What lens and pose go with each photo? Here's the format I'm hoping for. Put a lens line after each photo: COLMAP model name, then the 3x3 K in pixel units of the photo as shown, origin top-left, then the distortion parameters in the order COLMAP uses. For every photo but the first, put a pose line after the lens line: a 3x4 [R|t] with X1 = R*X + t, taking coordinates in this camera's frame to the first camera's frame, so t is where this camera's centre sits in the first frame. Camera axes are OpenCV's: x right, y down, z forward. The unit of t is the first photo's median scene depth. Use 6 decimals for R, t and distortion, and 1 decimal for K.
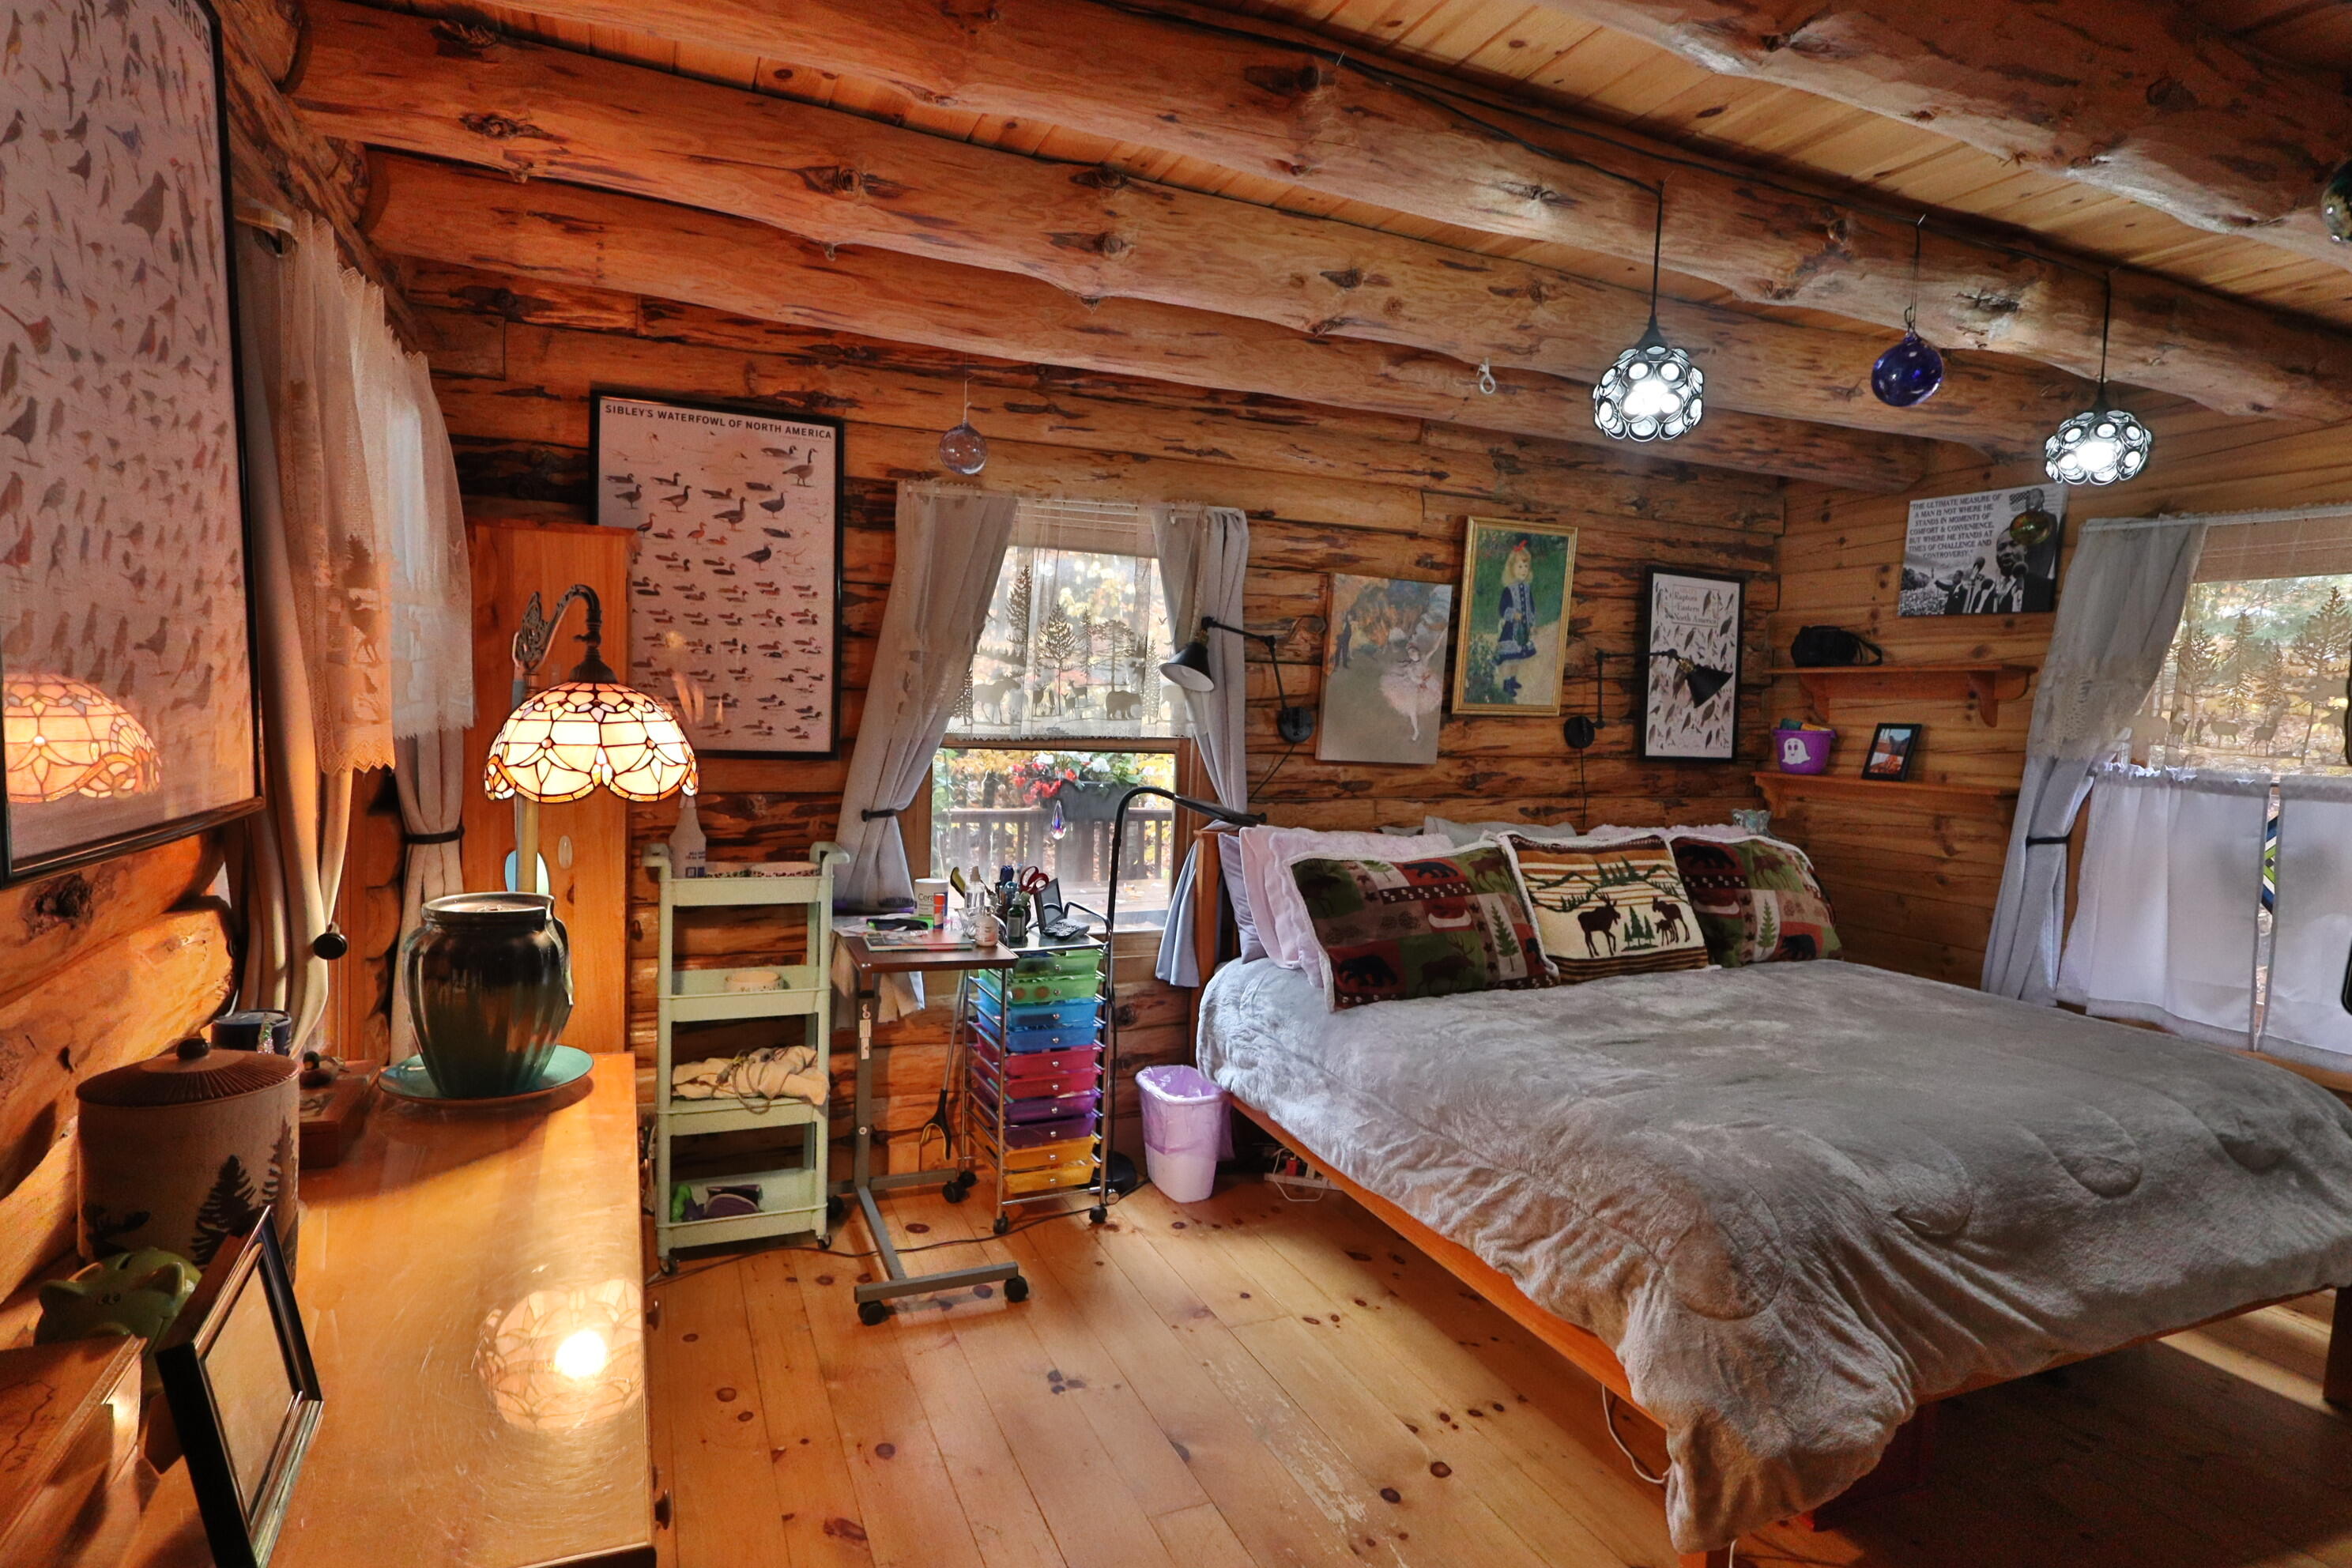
lens RADIAL K [[1222.6, 0, 1176.3], [0, 1222.6, 777.2], [0, 0, 1]] dist [-0.006012, -0.000094]
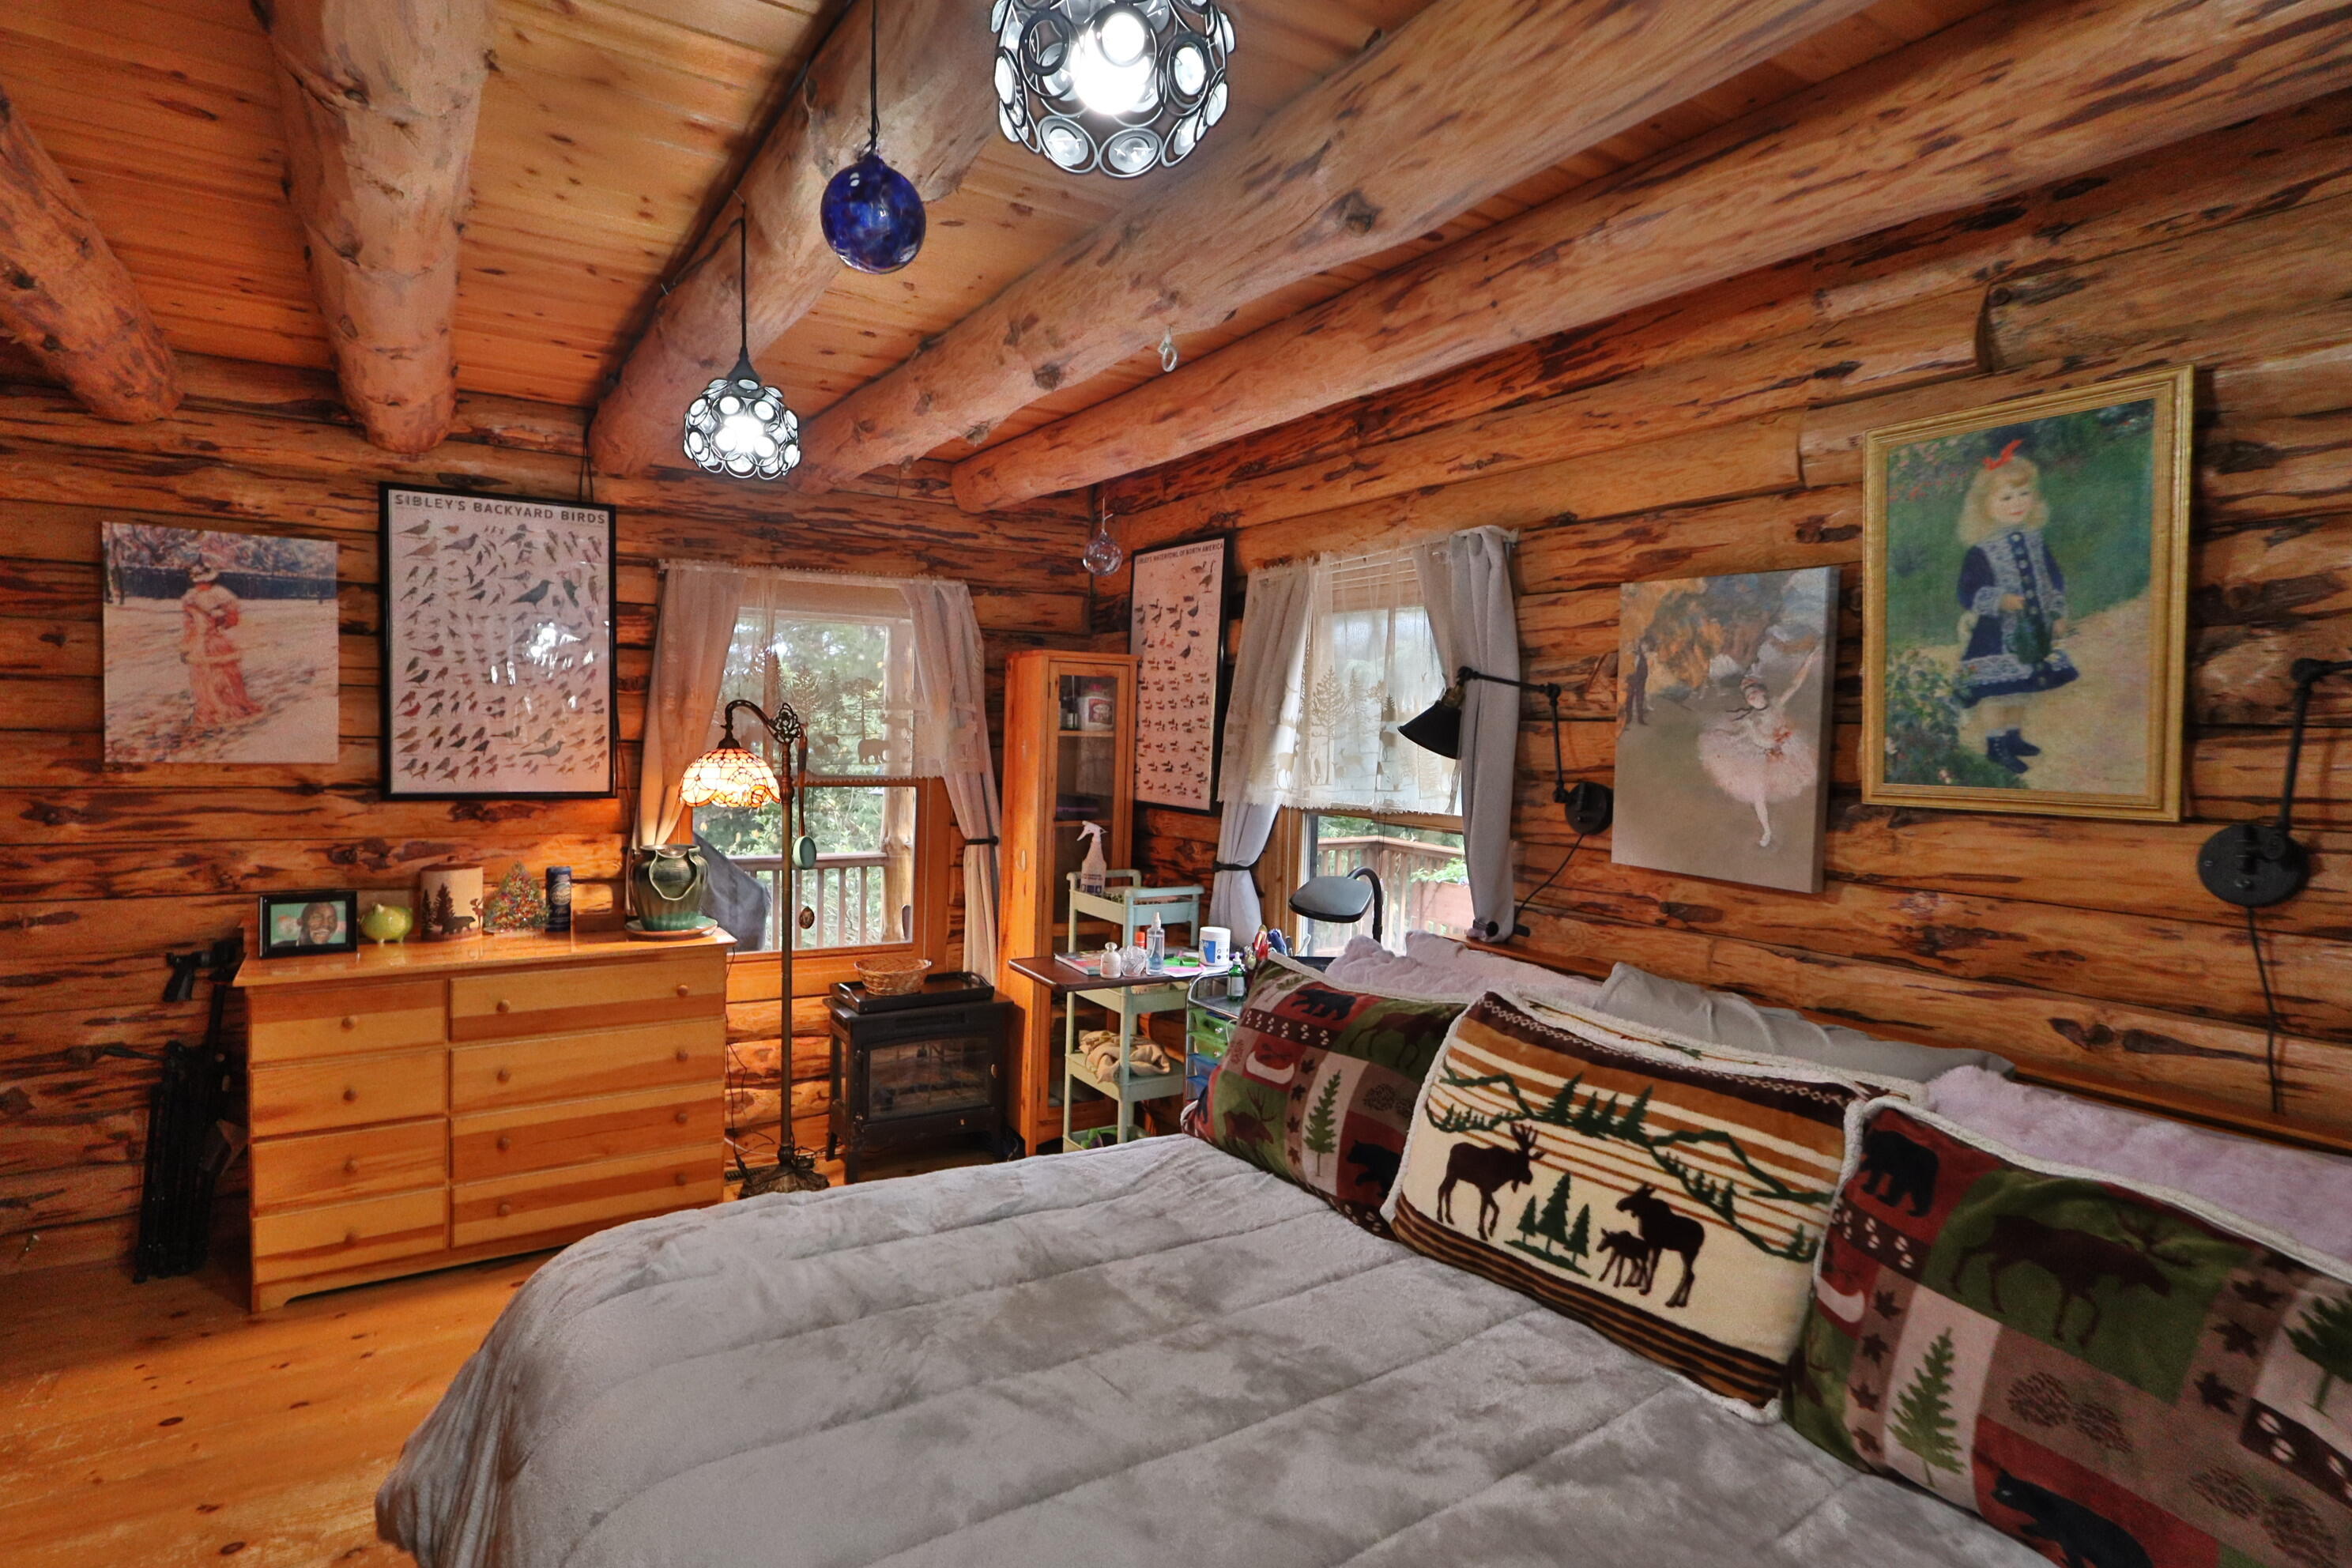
lens RADIAL K [[1222.6, 0, 1168.6], [0, 1222.6, 791.3], [0, 0, 1]] dist [-0.006012, -0.000094]
pose [[0.143214, 0.021248, -0.989464, 0.734735], [-0.081658, 0.996614, 0.009582, -0.039001], [0.986317, 0.079425, 0.144464, 0.649352]]
